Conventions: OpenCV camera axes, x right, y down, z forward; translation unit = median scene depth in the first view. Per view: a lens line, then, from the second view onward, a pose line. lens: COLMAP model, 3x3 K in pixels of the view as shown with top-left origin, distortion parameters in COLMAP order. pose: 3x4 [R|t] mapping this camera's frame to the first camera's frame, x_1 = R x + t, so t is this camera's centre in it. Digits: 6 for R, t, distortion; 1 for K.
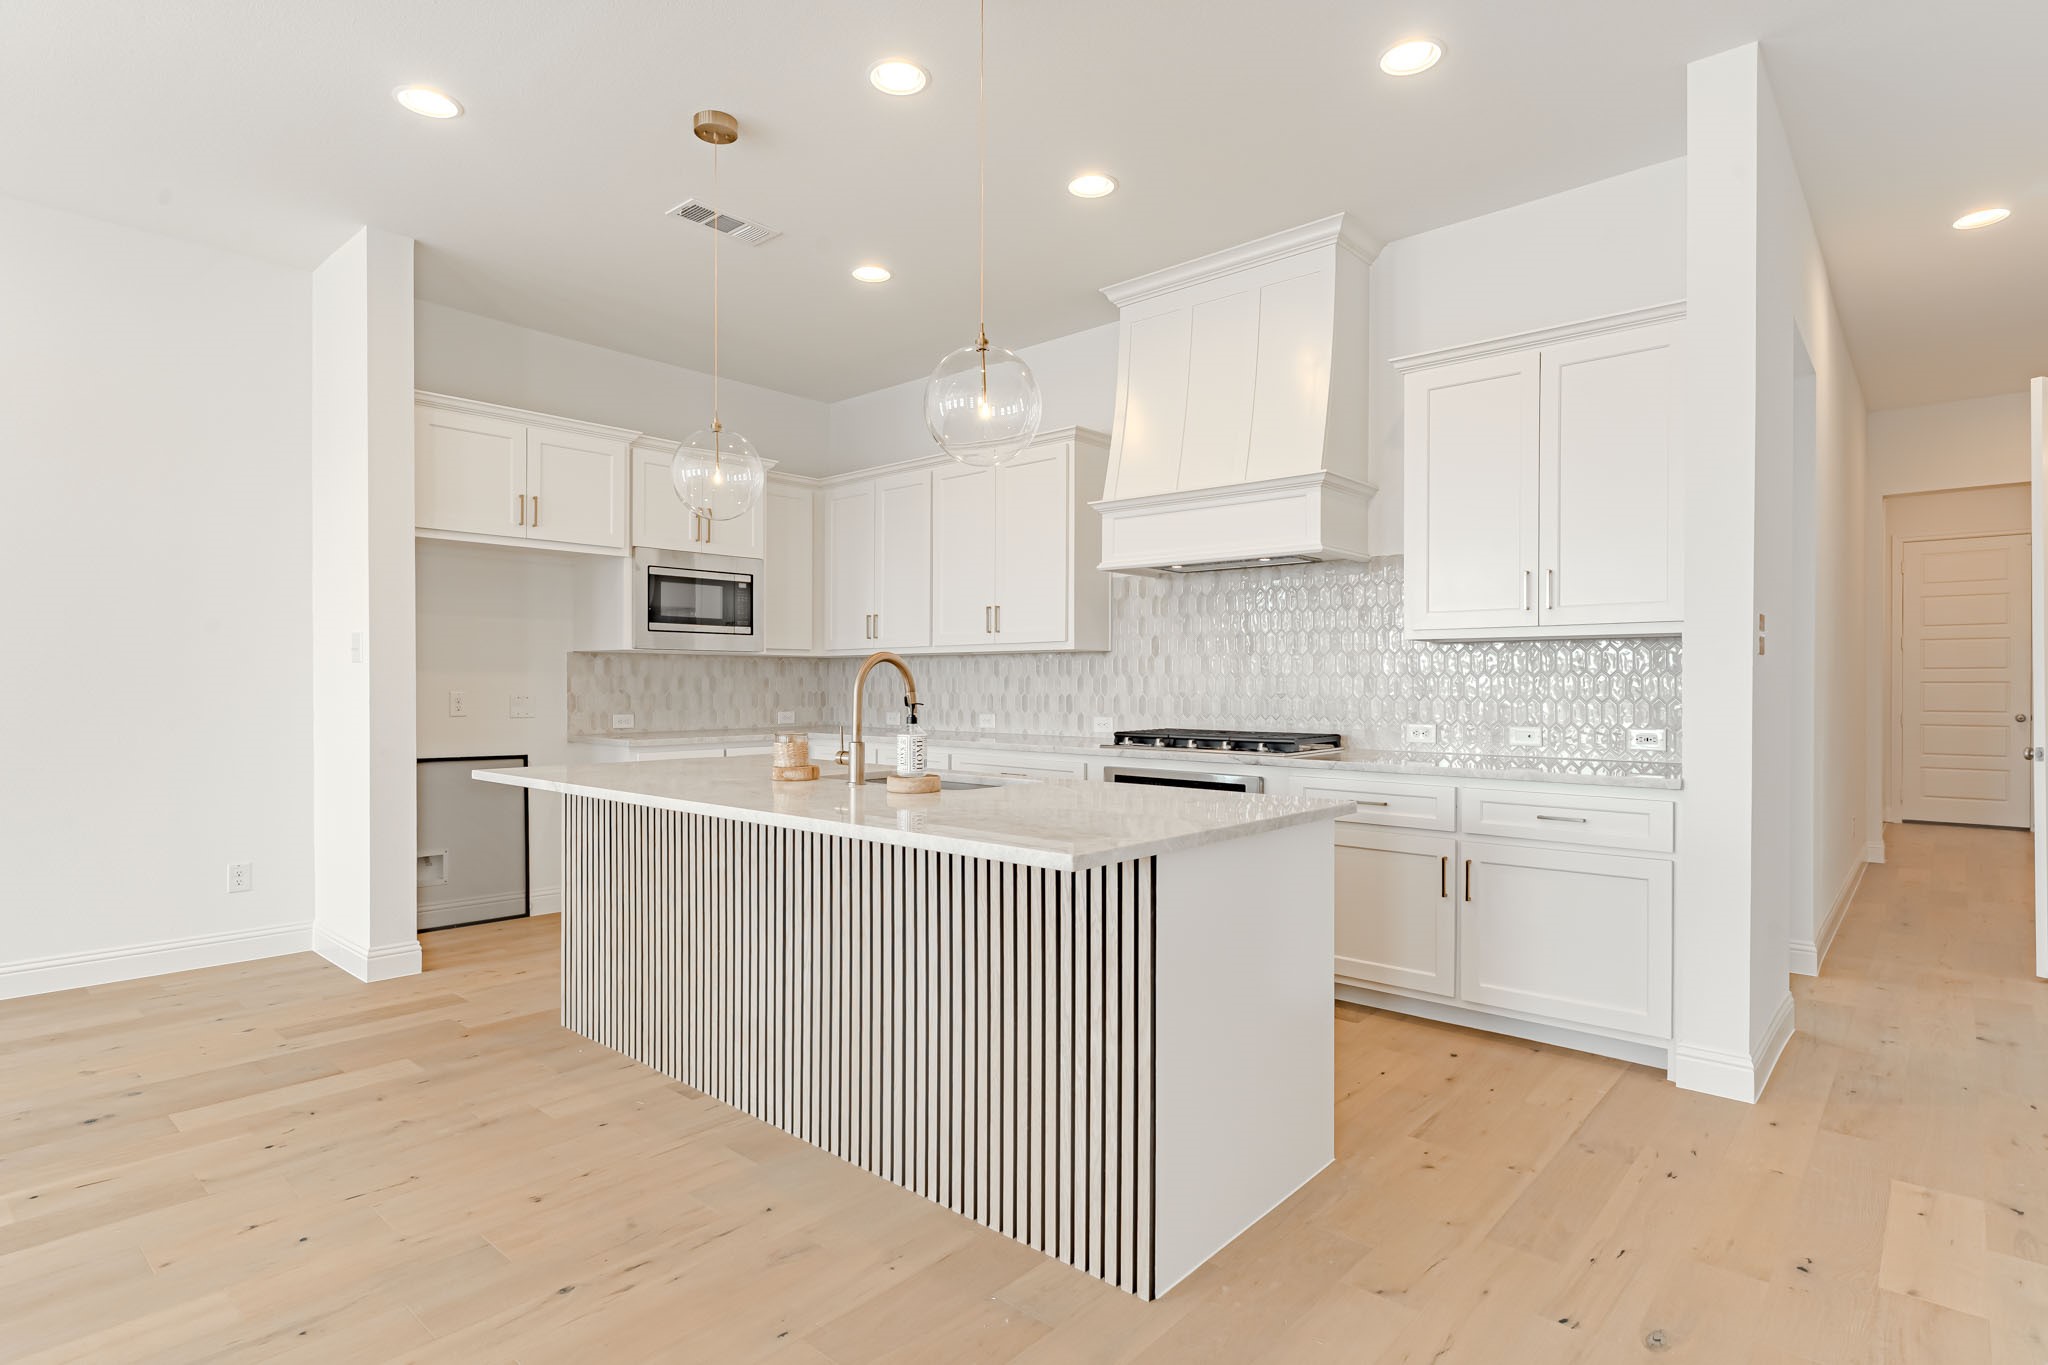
lens RADIAL K [[1053.8, 0, 1031.4], [0, 1053.8, 689.3], [0, 0, 1]] dist [-0.002771, 0.004412]
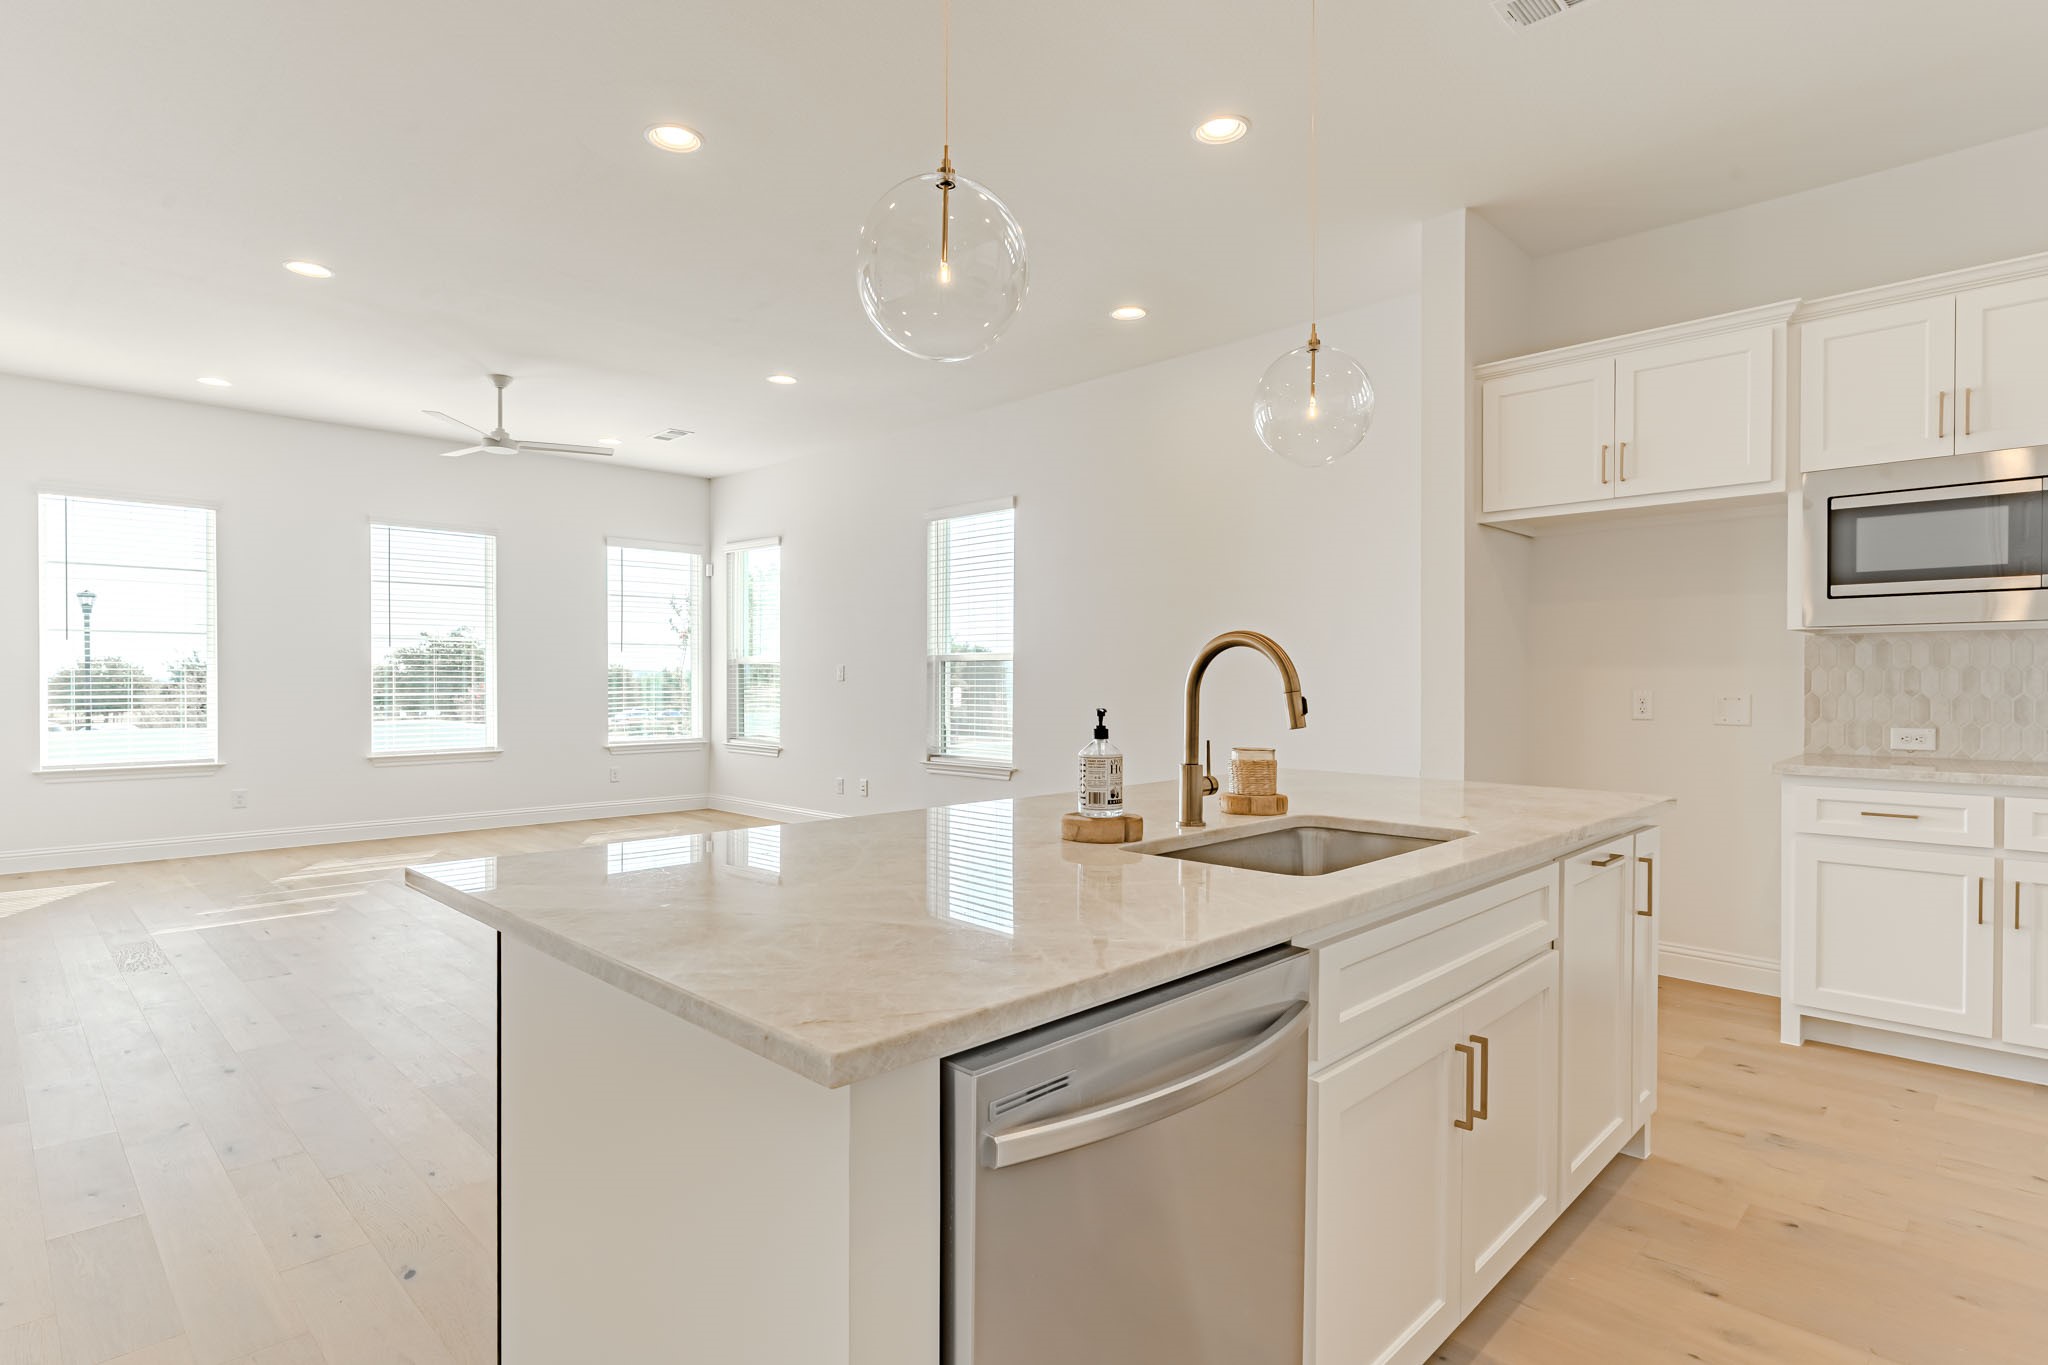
lens RADIAL K [[1053.8, 0, 1019.8], [0, 1053.8, 690.1], [0, 0, 1]] dist [-0.002771, 0.004412]
pose [[-0.060288, 0.007460, -0.998153, 0.355493], [-0.004509, 0.999960, 0.007746, -0.002497], [0.998171, 0.004967, -0.060252, 0.619053]]
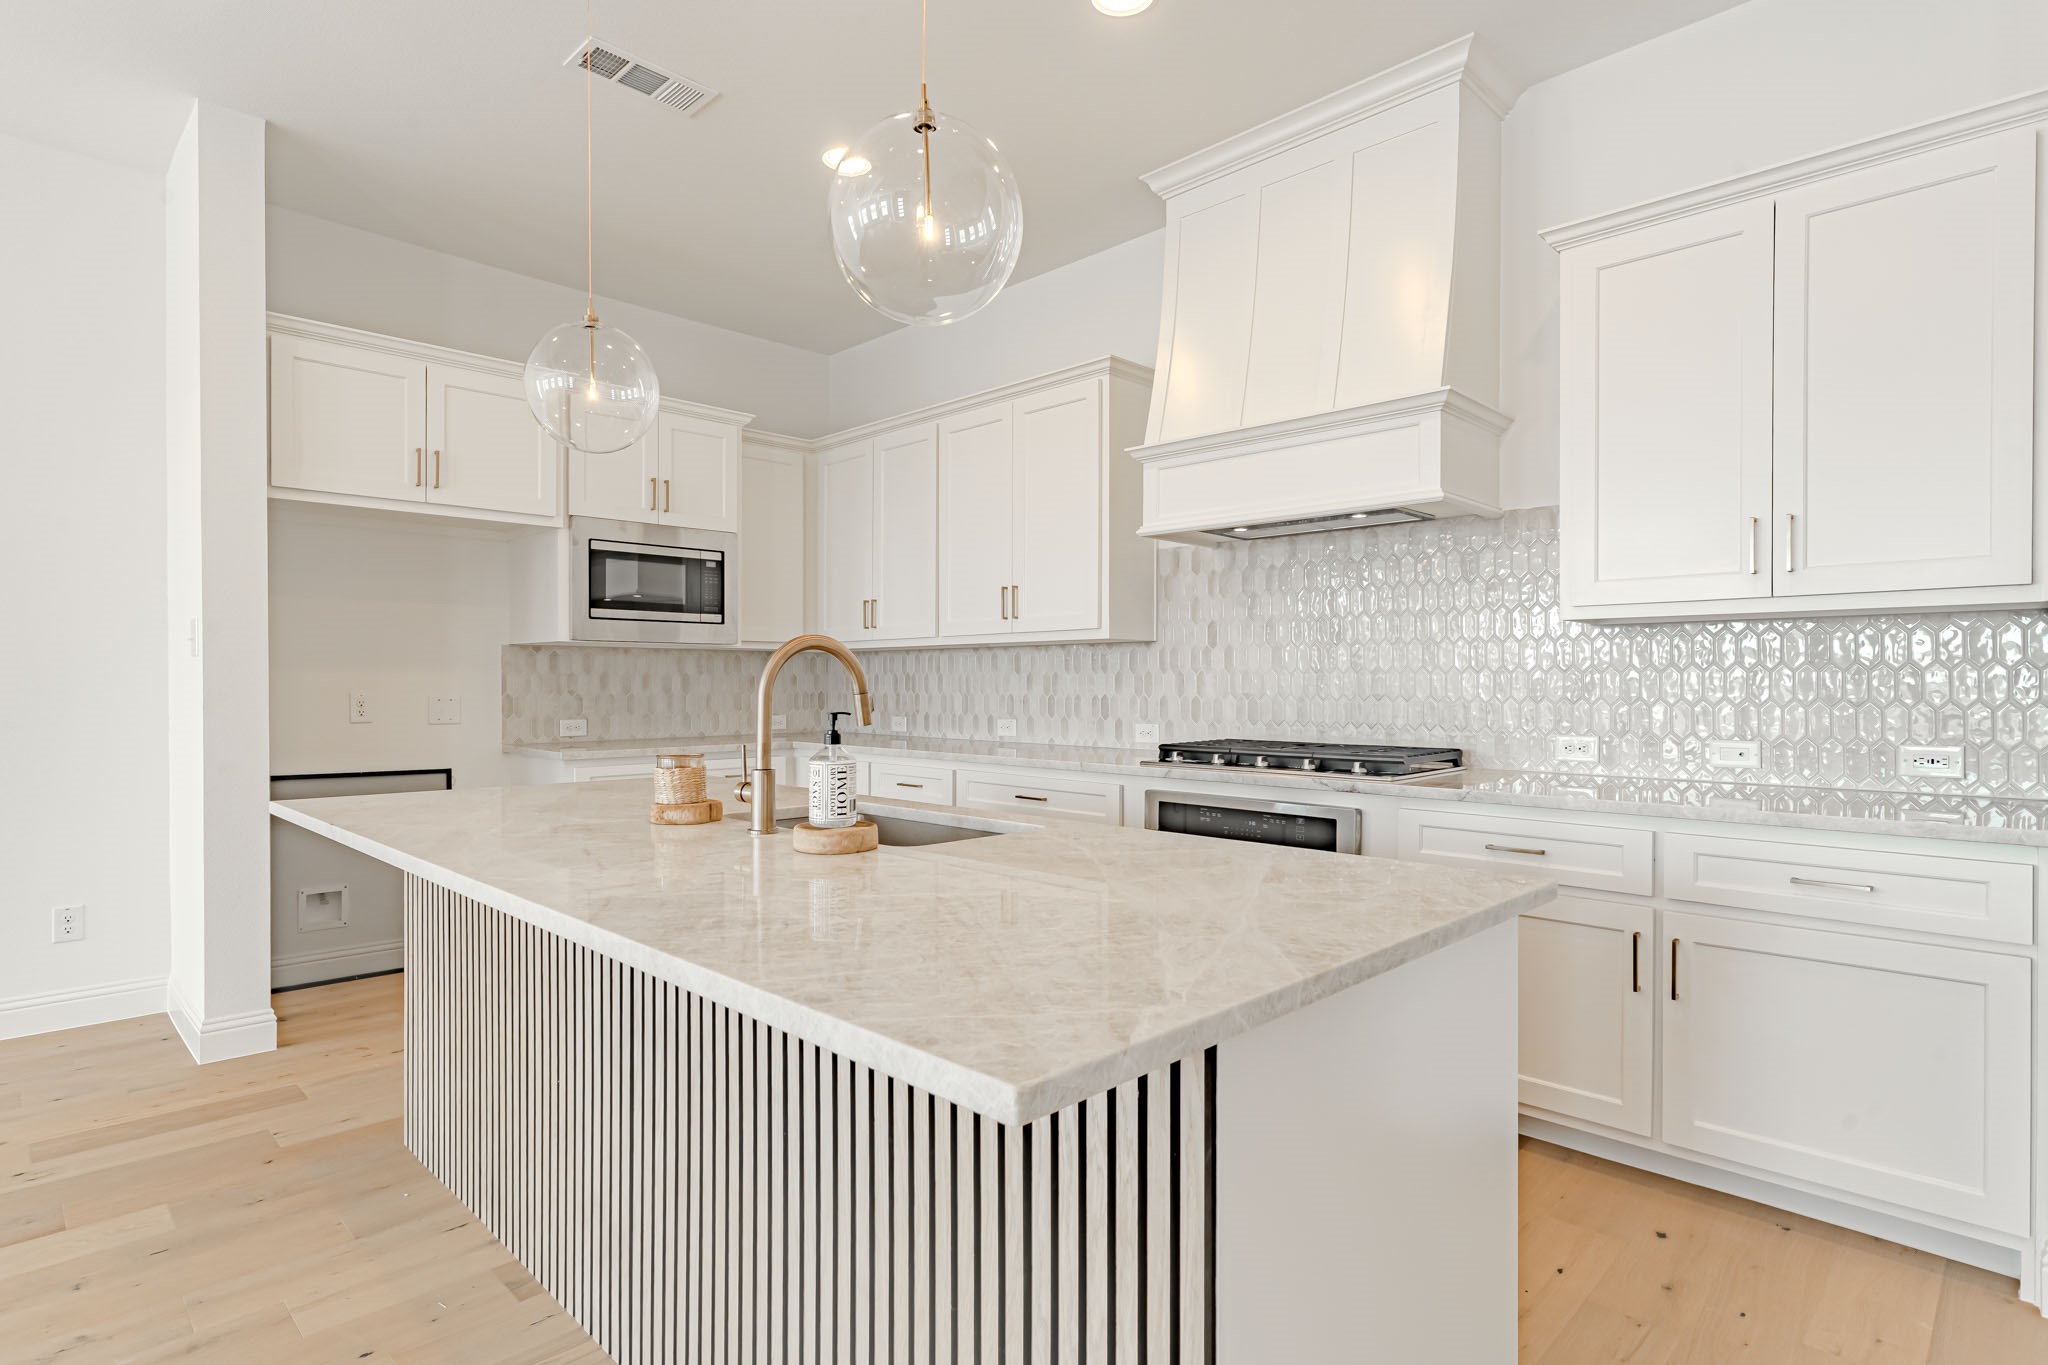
lens RADIAL K [[1053.8, 0, 1031.3], [0, 1053.8, 688.7], [0, 0, 1]] dist [-0.002771, 0.004412]
pose [[0.998621, -0.001126, -0.052482, 0.026051], [0.001131, 0.999999, 0.000063, -0.000495], [0.052482, -0.000122, 0.998622, 0.226505]]
